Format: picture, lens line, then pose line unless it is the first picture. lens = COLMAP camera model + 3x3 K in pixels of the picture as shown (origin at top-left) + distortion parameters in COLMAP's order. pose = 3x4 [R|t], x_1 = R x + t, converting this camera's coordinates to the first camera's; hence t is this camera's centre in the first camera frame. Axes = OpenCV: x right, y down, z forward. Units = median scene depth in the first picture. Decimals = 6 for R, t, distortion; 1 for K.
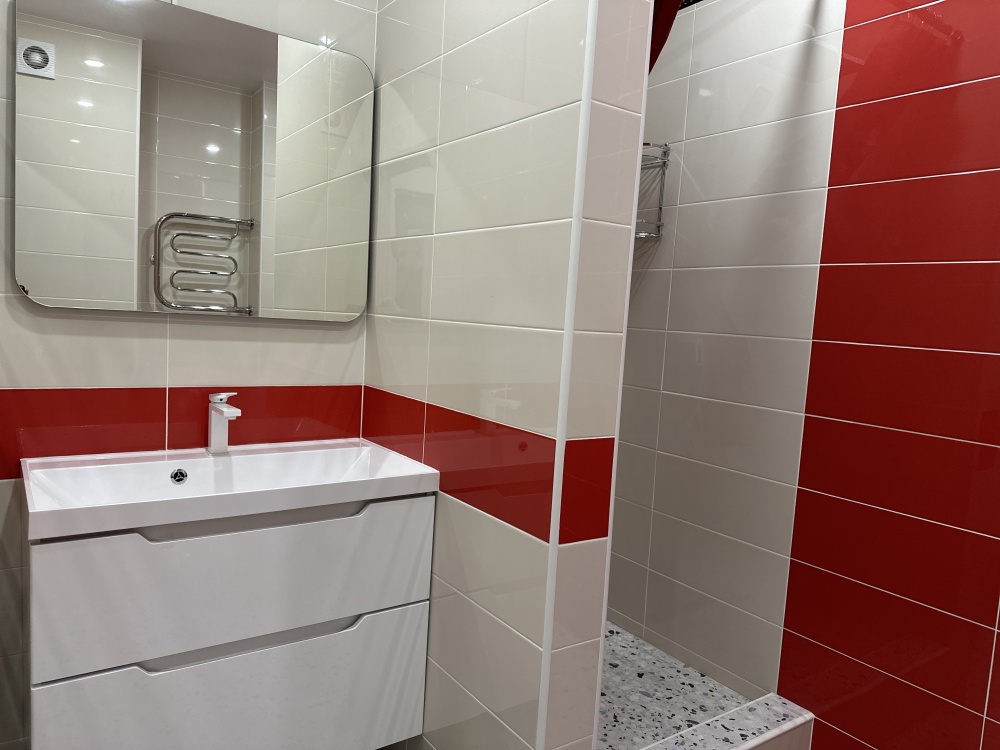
lens RADIAL K [[707.4, 0, 500.0], [0, 707.4, 375.0], [0, 0, 1]] dist [0.106373, -0.172164]
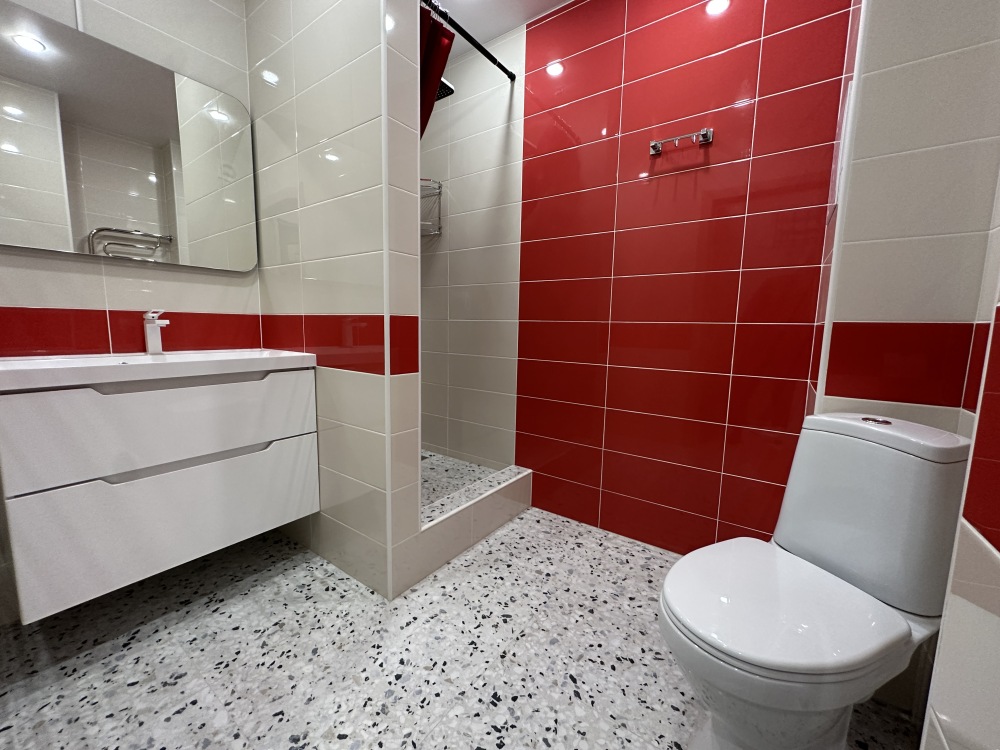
lens RADIAL K [[403.5, 0, 500.0], [0, 403.5, 375.0], [0, 0, 1]] dist [-0.001629, 0.000419]
pose [[0.943965, -0.080138, 0.320169, 0.012883], [0.066534, 0.996364, 0.053224, 0.140661], [-0.323270, -0.028939, 0.945864, -0.027374]]
